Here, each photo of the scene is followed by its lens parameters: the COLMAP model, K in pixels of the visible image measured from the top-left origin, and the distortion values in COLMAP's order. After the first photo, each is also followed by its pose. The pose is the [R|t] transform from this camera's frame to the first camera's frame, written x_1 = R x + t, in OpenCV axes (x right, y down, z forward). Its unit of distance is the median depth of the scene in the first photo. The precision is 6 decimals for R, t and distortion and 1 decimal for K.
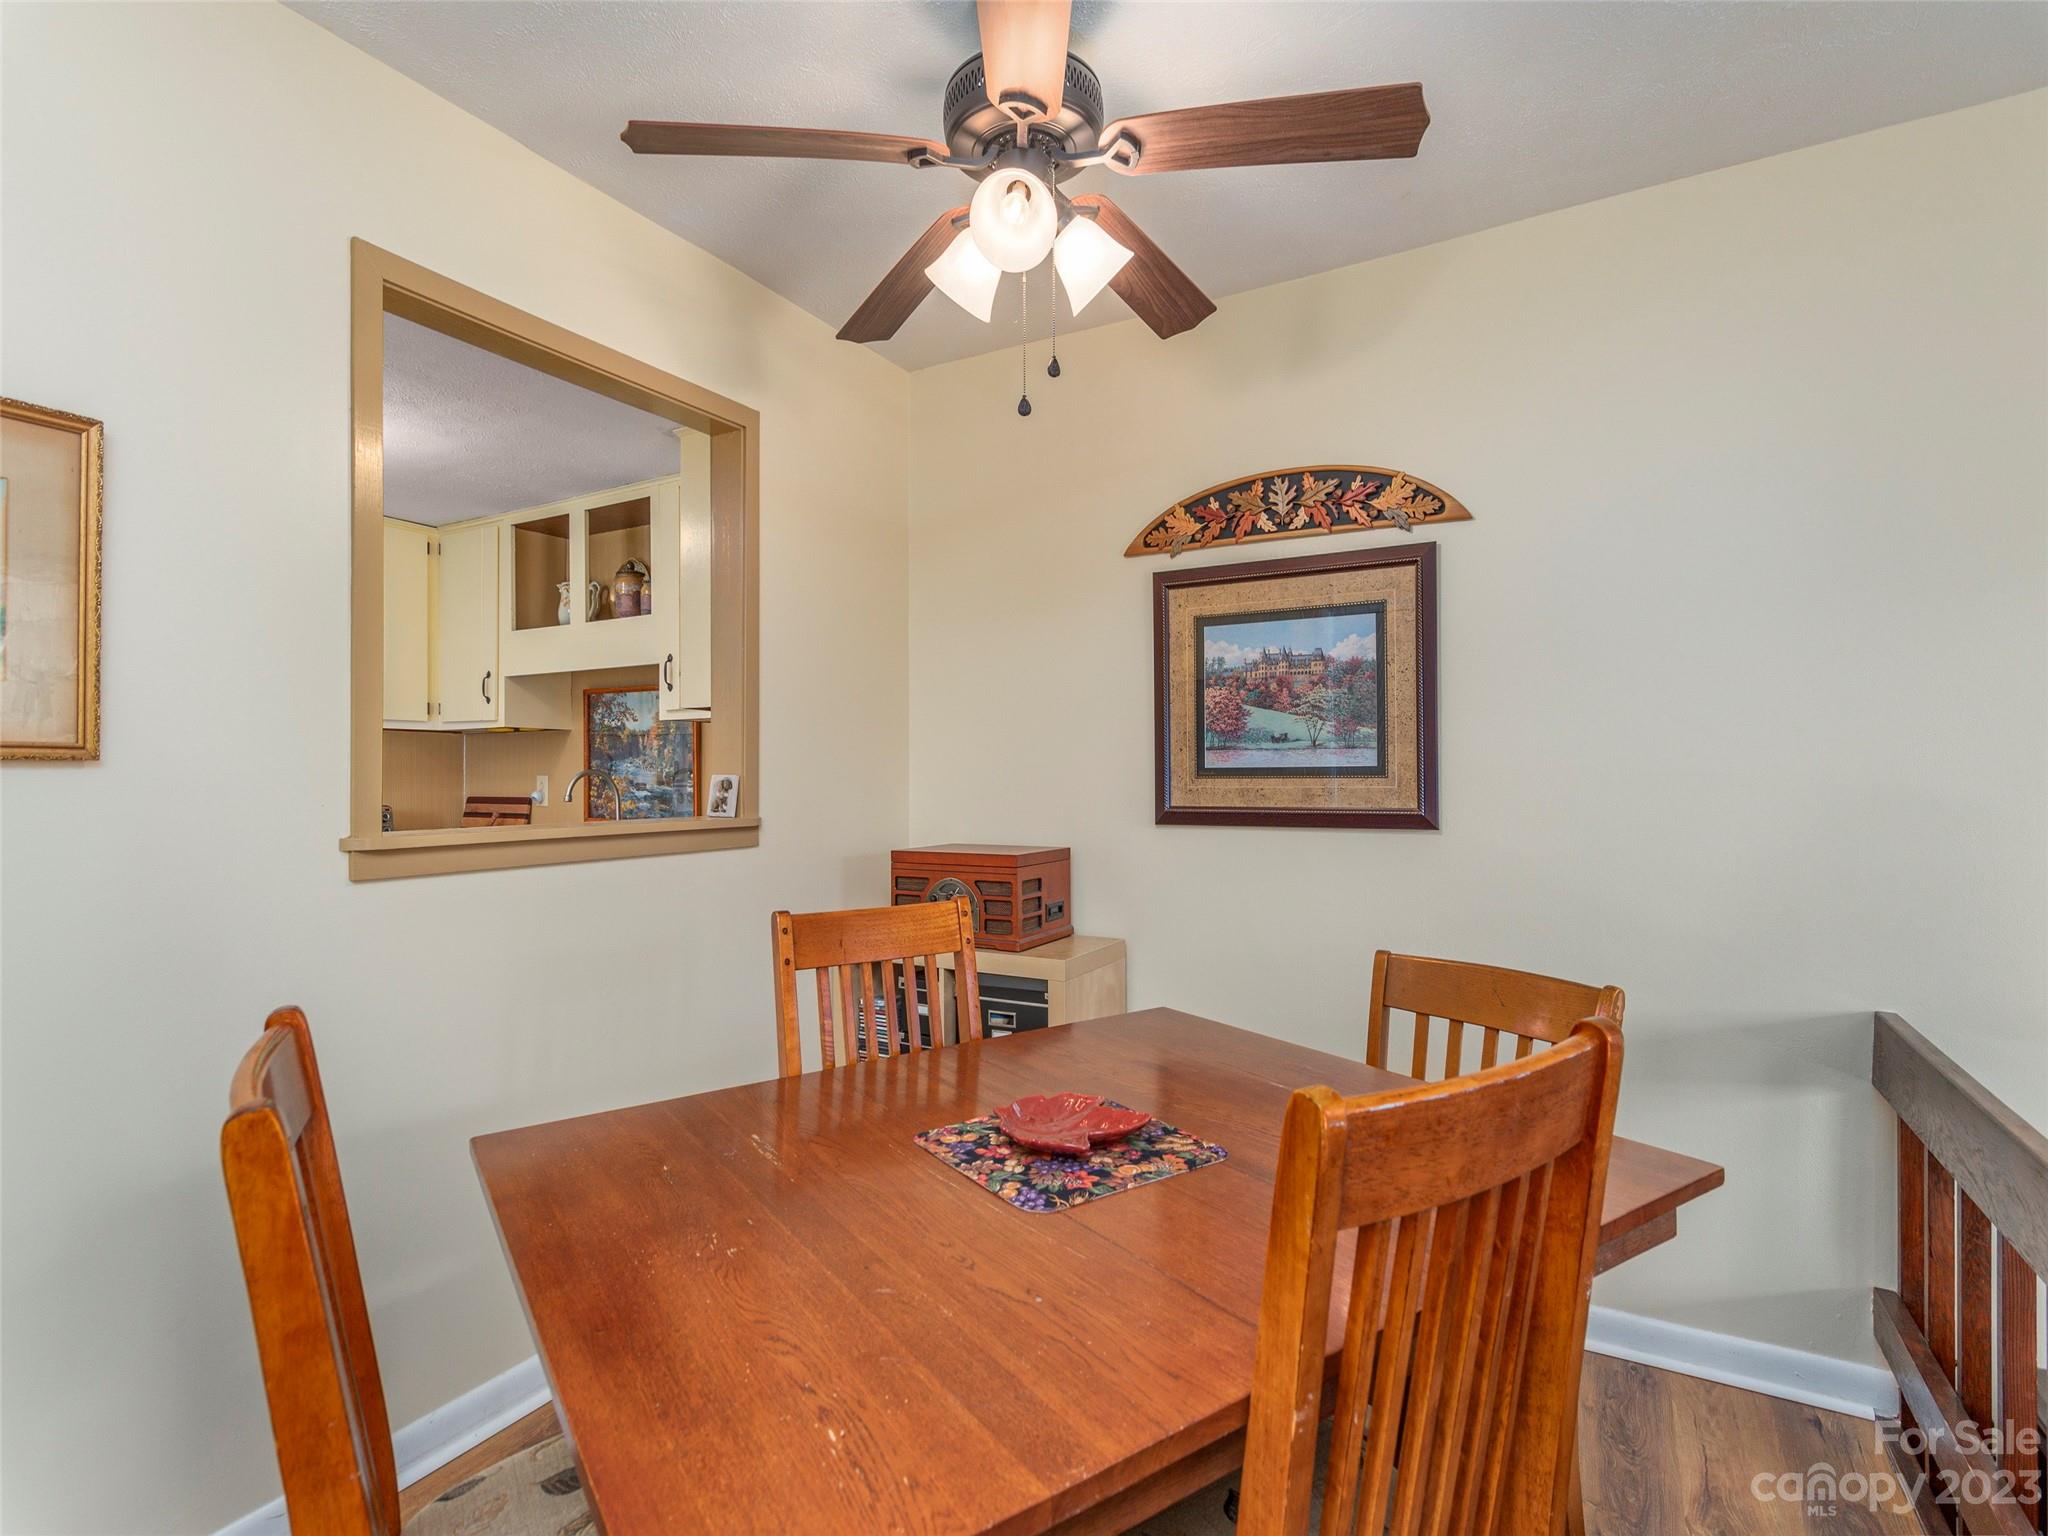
lens RADIAL K [[993.1, 0, 1024.0], [0, 993.1, 768.0], [0, 0, 1]] dist [0.004118, 0.000605]
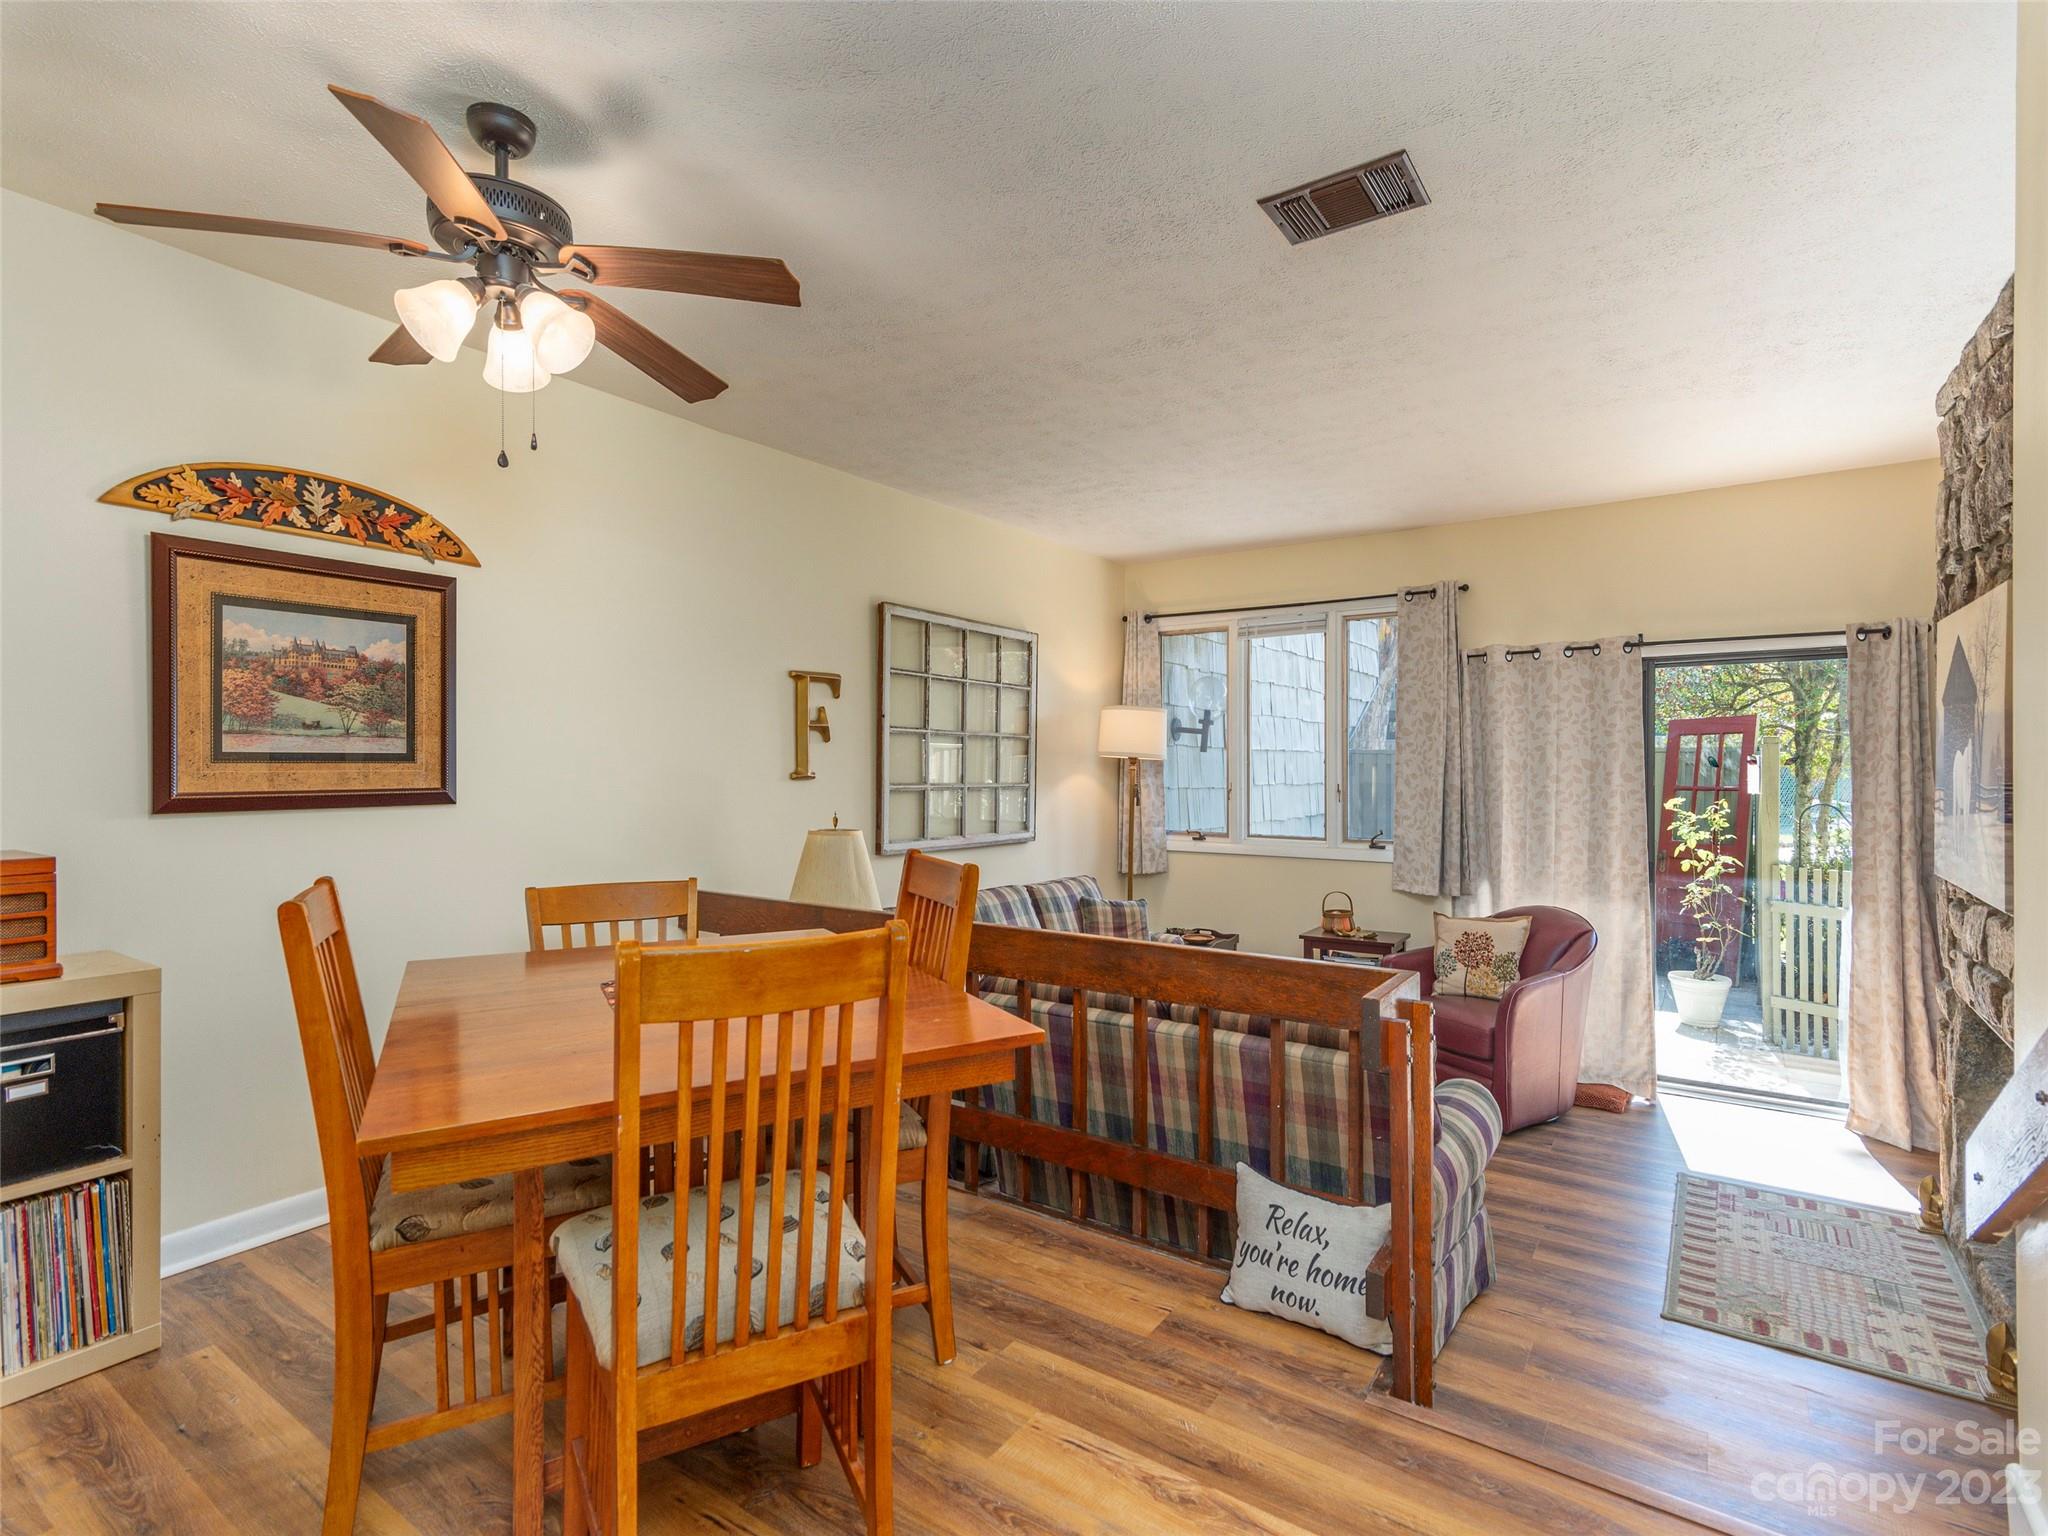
lens RADIAL K [[1000.1, 0, 1024.0], [0, 1000.1, 768.0], [0, 0, 1]] dist [0.003059, 0.000365]
pose [[0.083482, 0.000631, 0.996509, -0.734841], [-0.009460, 0.999955, 0.000159, 0.008140], [-0.996464, -0.009440, 0.083484, 0.150036]]
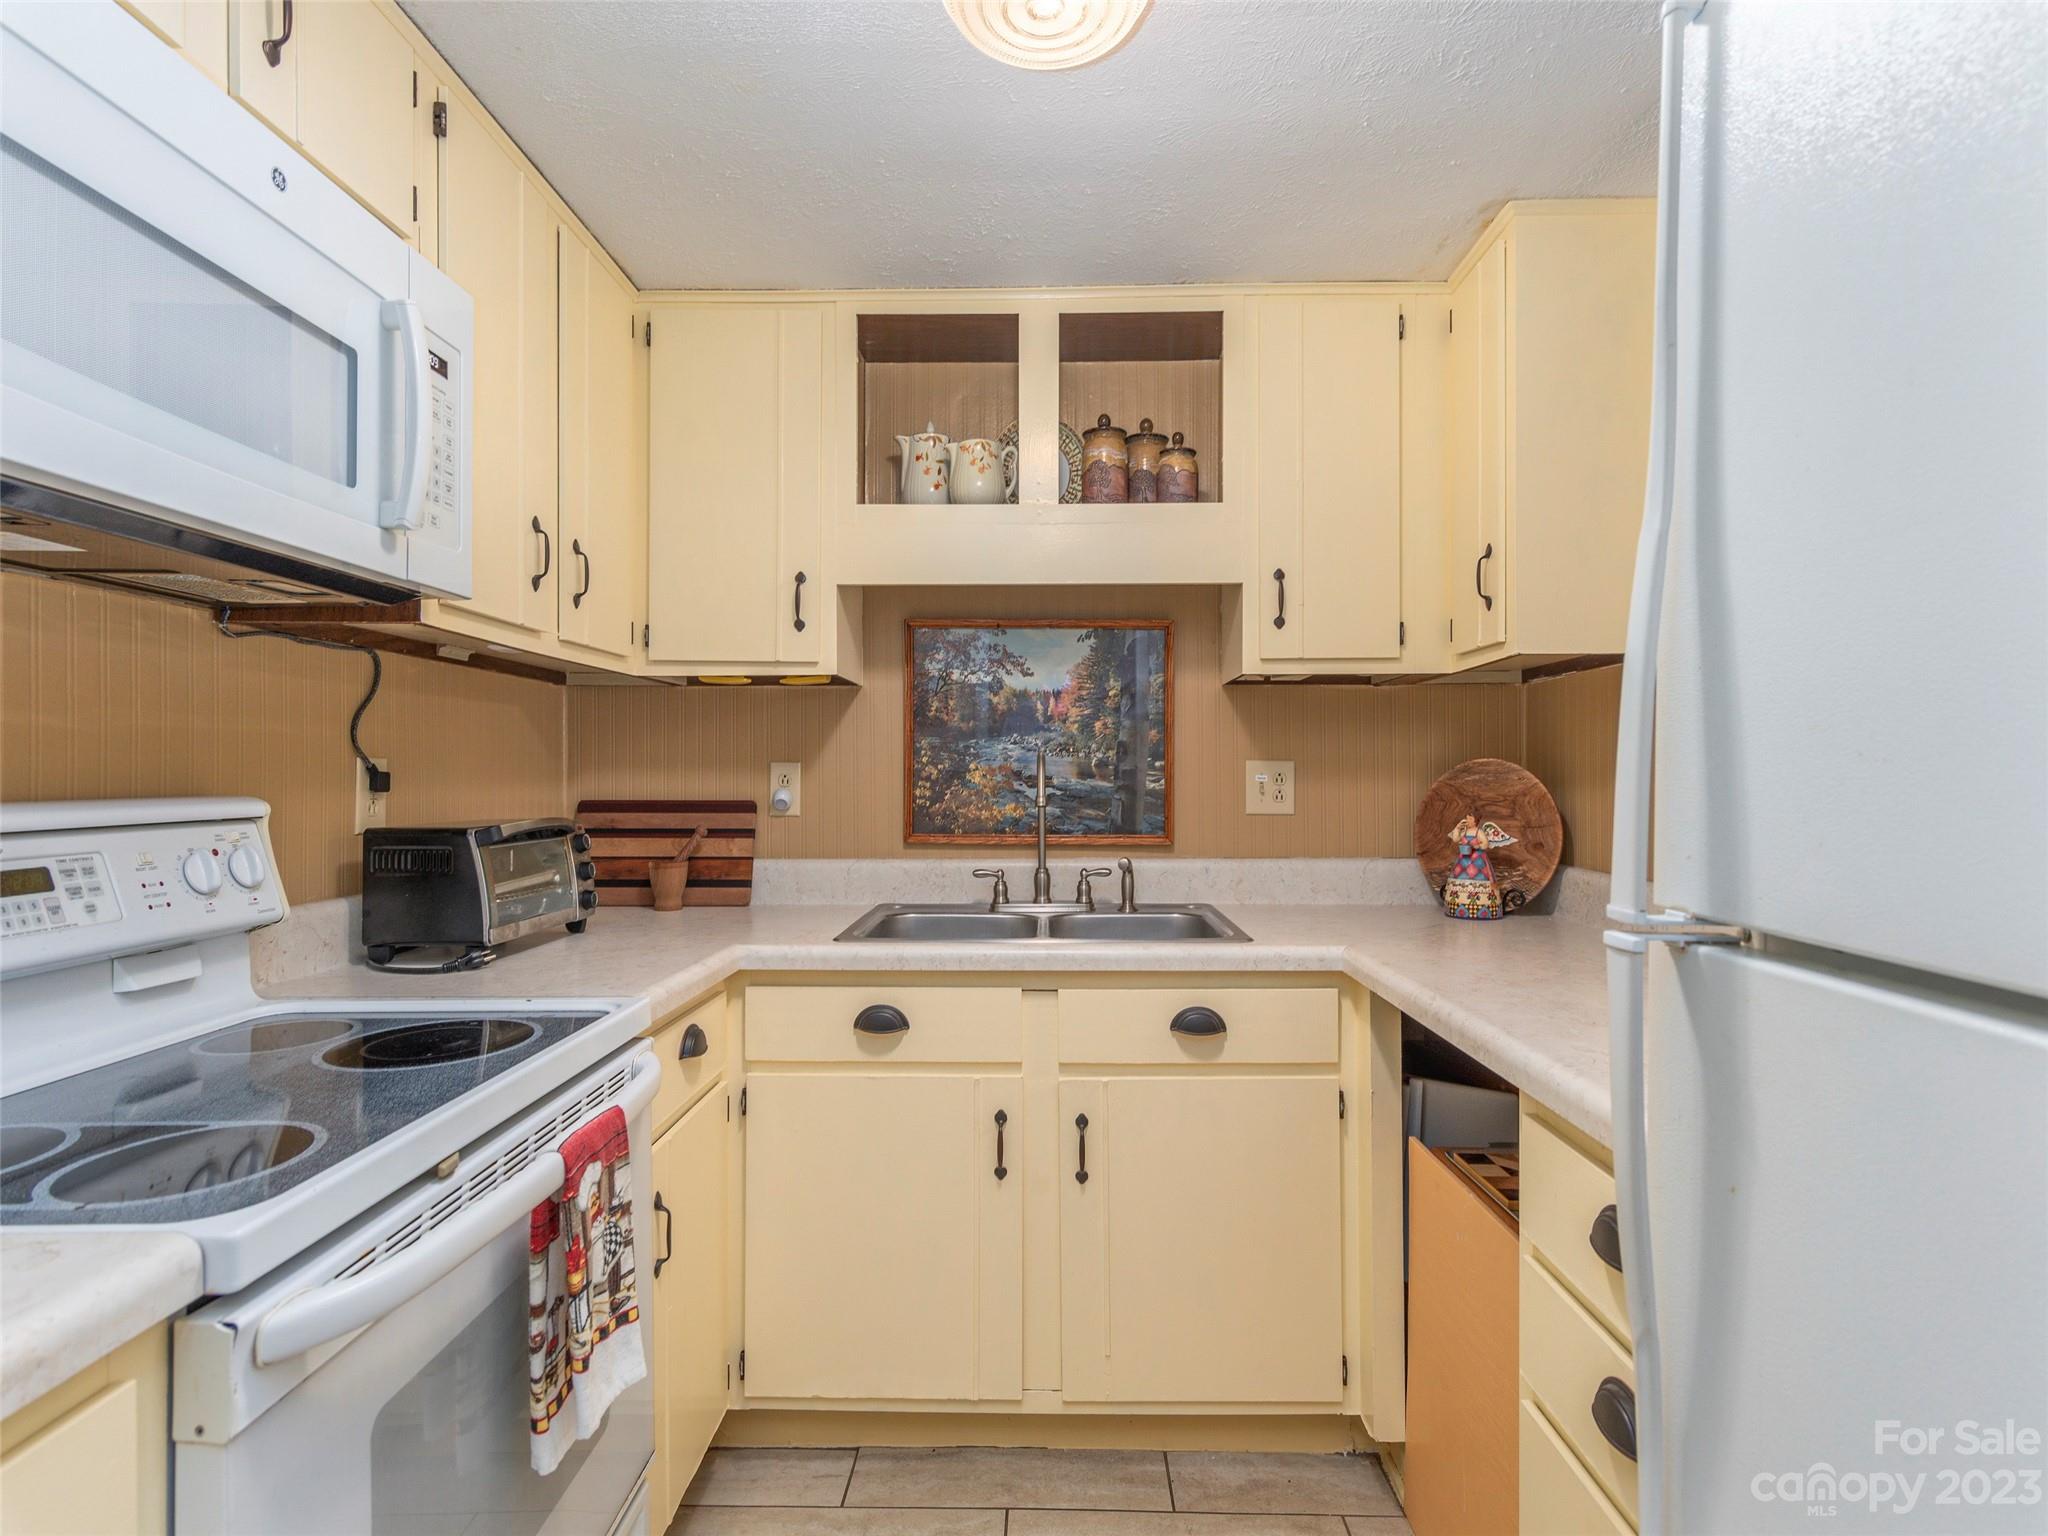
lens RADIAL K [[1000.1, 0, 1024.0], [0, 1000.1, 768.0], [0, 0, 1]] dist [0.003059, 0.000365]
pose [[0.880865, 0.005592, 0.473334, -0.996339], [-0.006804, 0.999976, 0.000847, 0.014295], [-0.473318, -0.003967, 0.880883, 0.651536]]
